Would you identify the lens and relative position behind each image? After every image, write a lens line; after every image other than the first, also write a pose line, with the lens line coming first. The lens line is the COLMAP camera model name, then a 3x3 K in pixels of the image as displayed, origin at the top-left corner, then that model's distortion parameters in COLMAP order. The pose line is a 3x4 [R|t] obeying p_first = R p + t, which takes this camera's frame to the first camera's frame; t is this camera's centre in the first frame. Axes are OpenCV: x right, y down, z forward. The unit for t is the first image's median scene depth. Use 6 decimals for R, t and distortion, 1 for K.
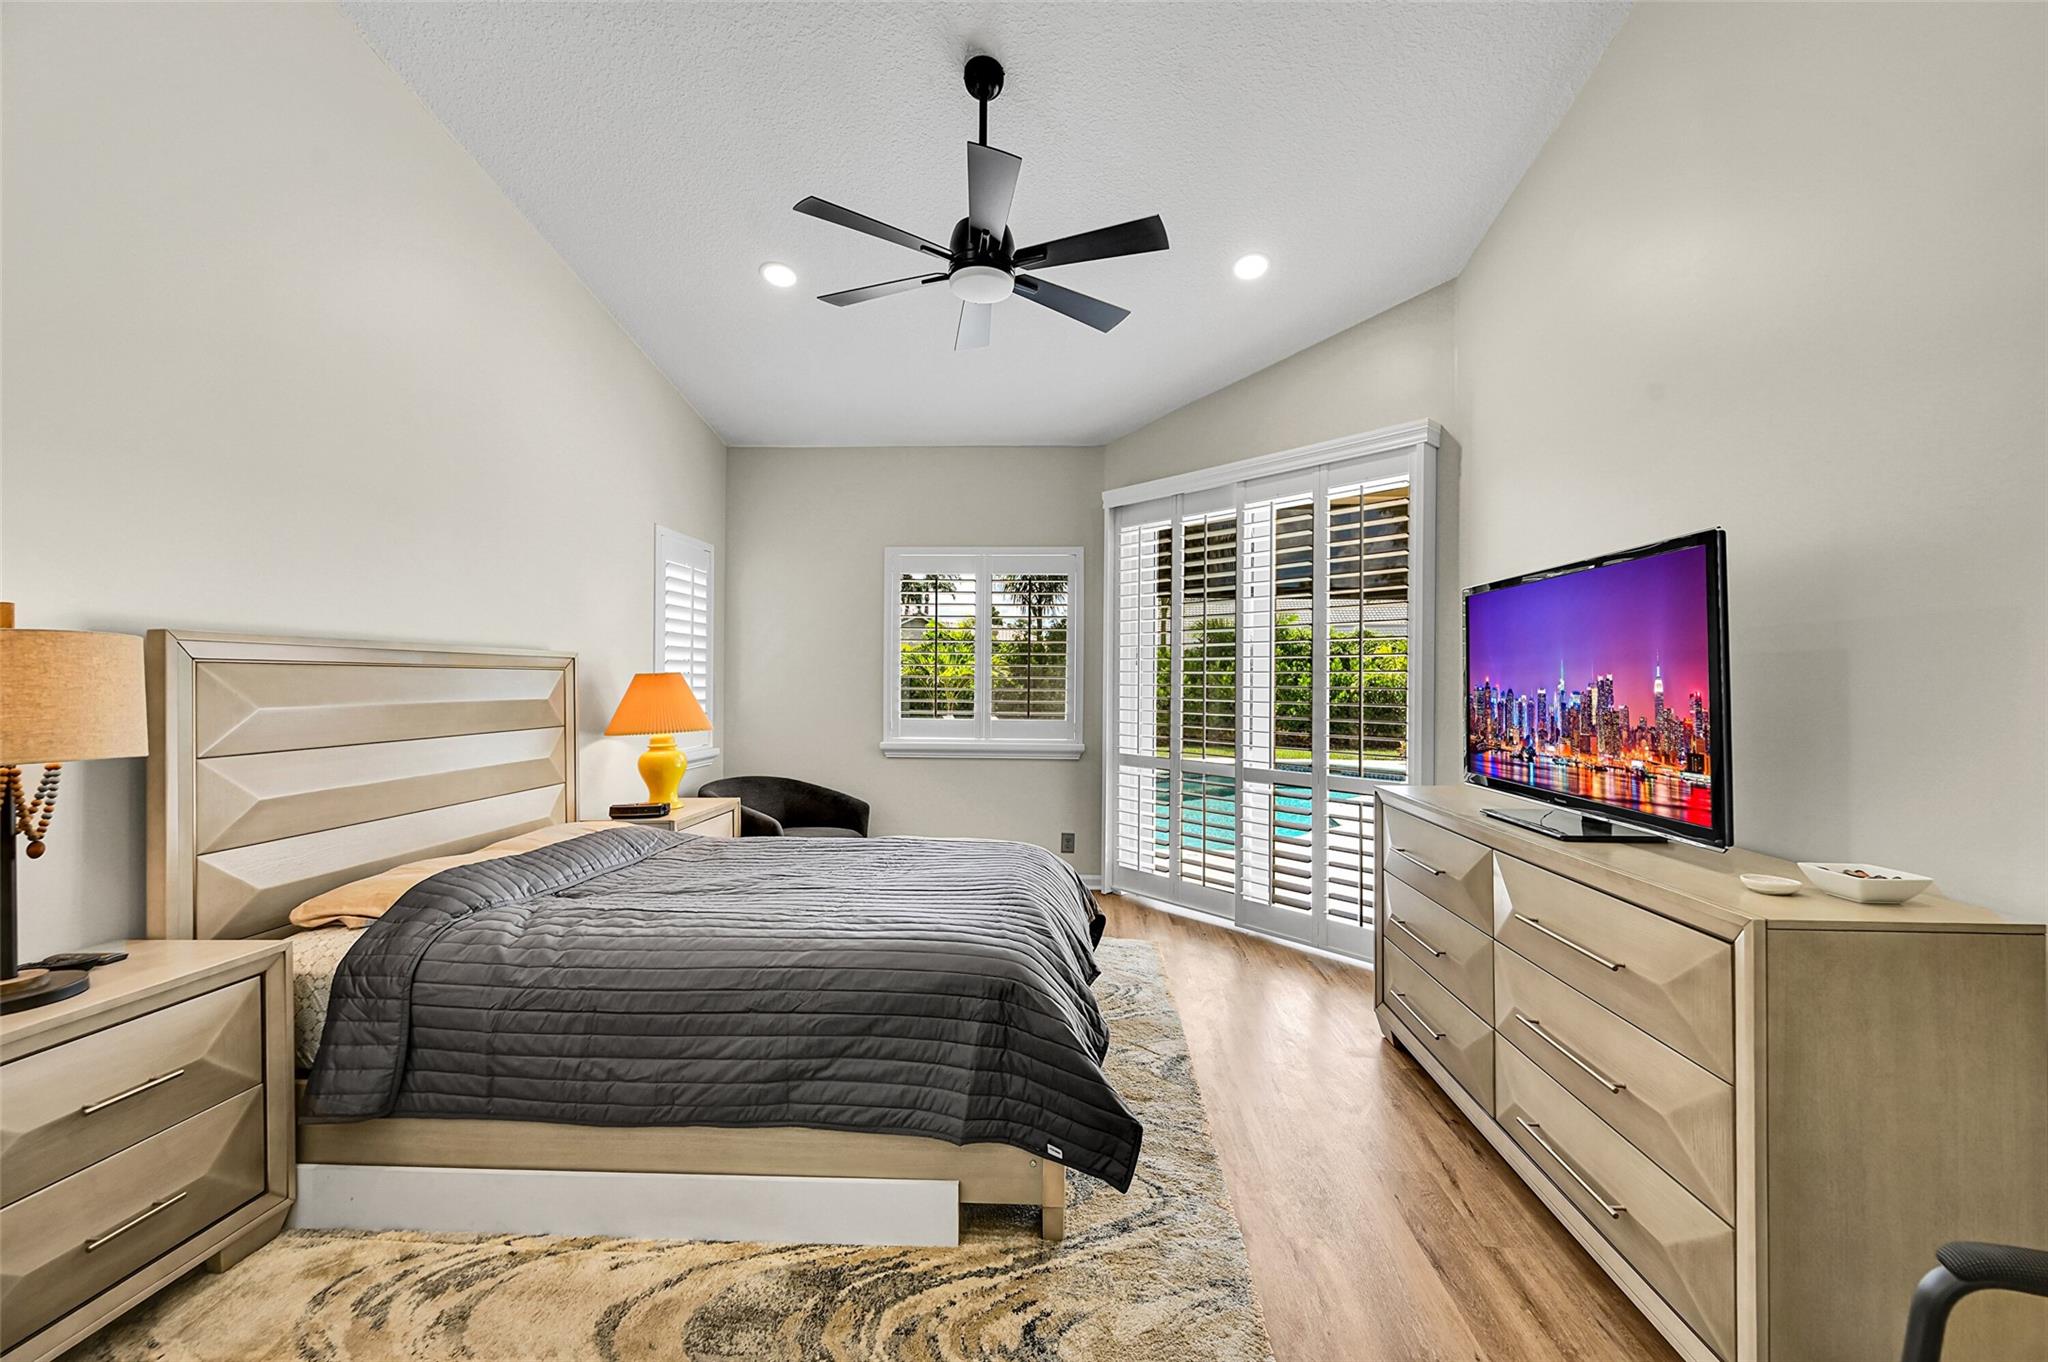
lens RADIAL K [[818.1, 0, 1037.4], [0, 818.1, 681.3], [0, 0, 1]] dist [-0.001305, 0.000783]
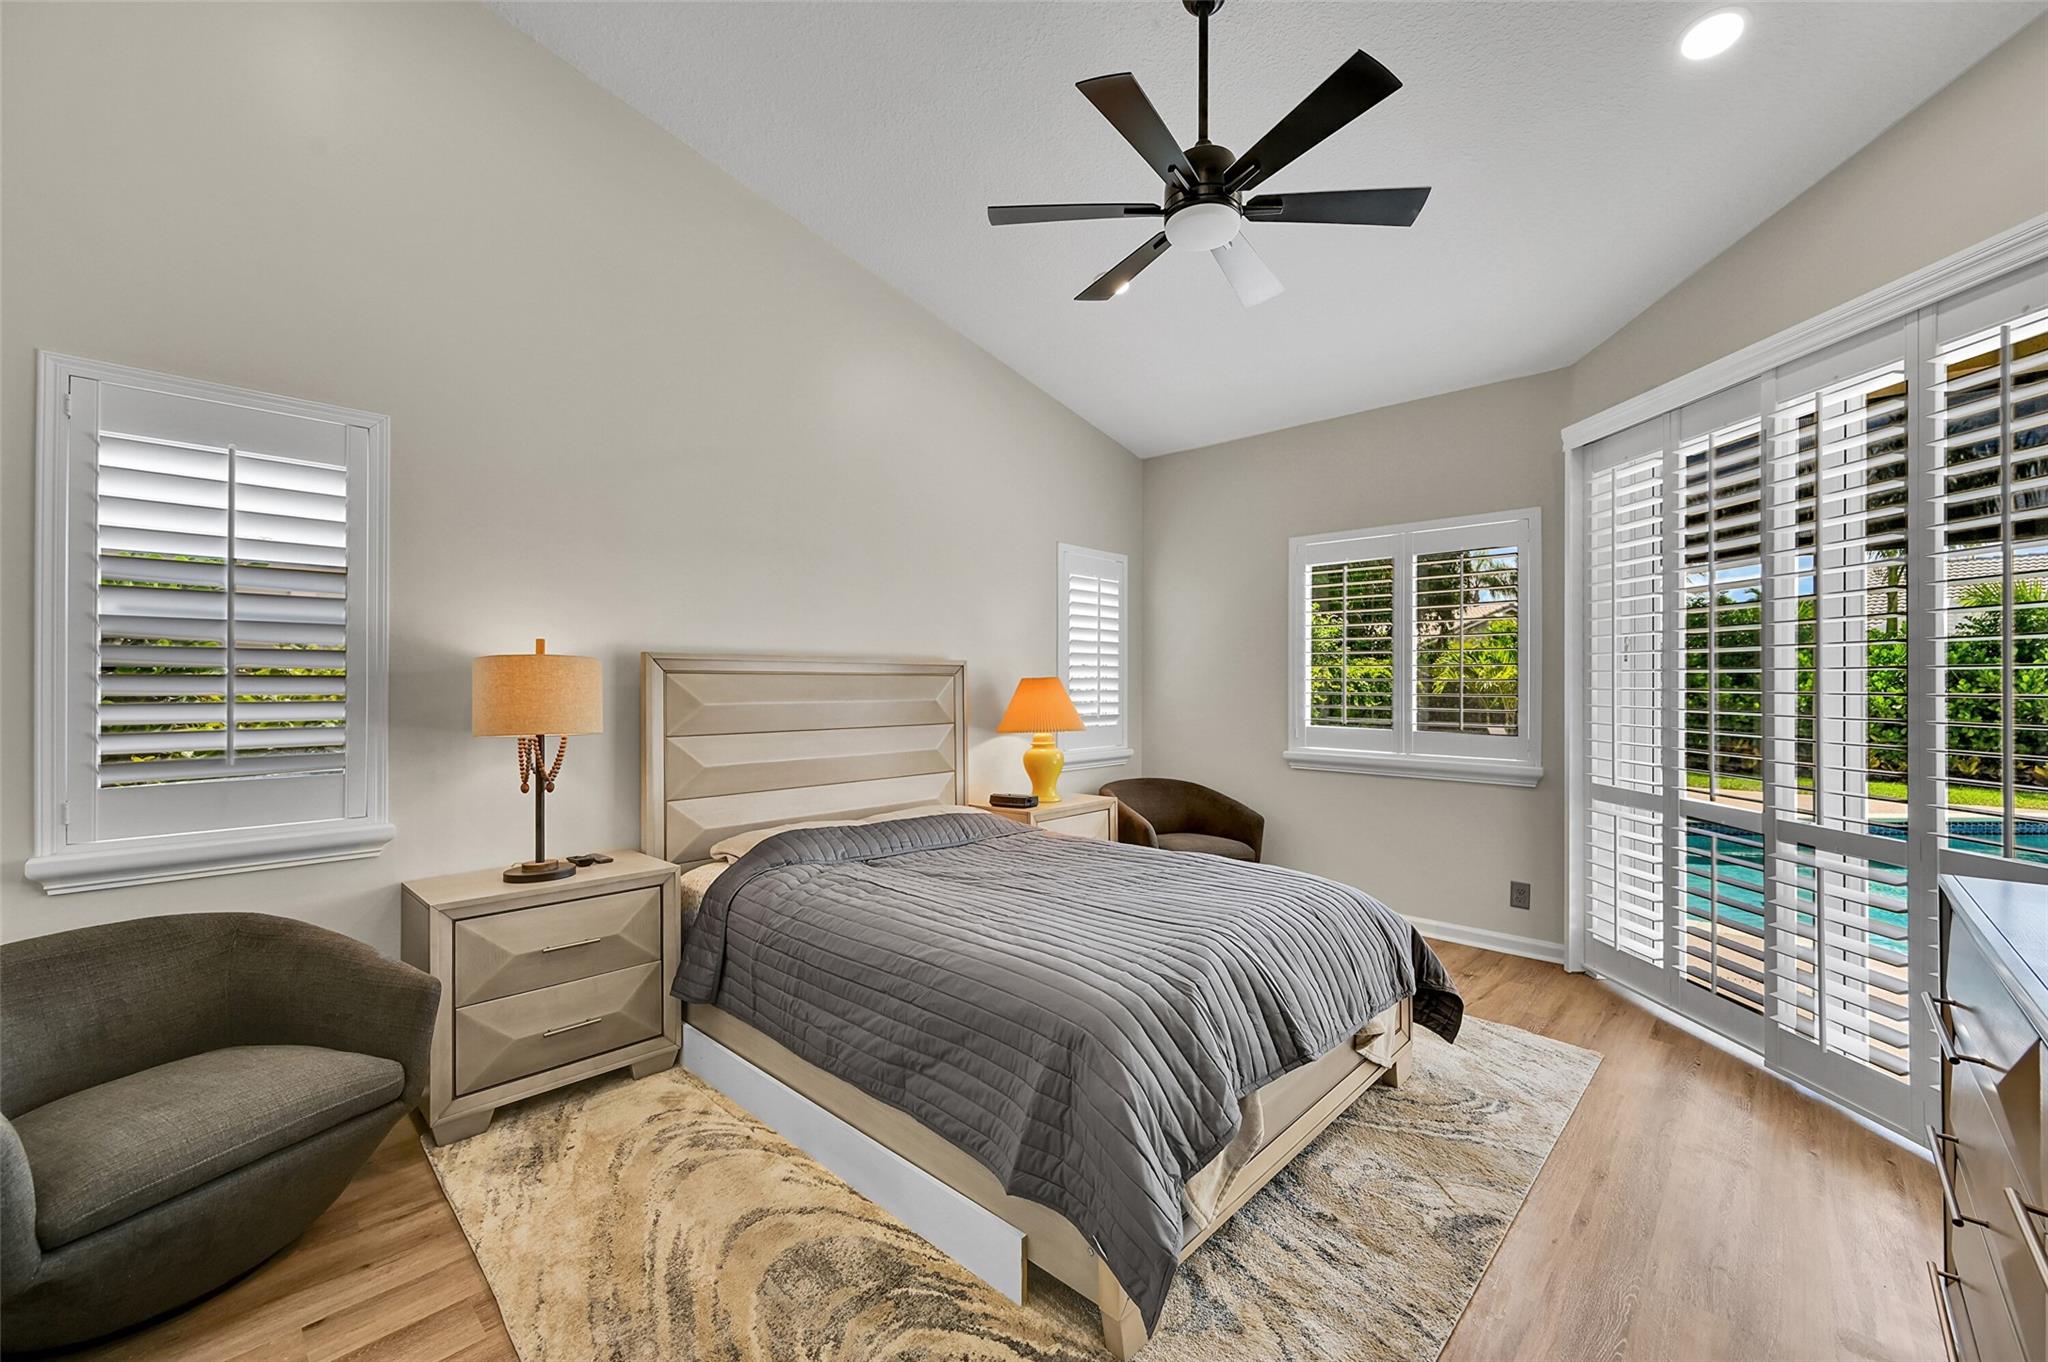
lens RADIAL K [[818.1, 0, 1024.5], [0, 818.1, 683.5], [0, 0, 1]] dist [-0.001305, 0.000783]
pose [[0.759329, -0.002900, -0.650701, 0.401747], [0.001584, 0.999995, -0.002608, 0.001082], [0.650705, 0.000950, 0.759330, 0.250429]]
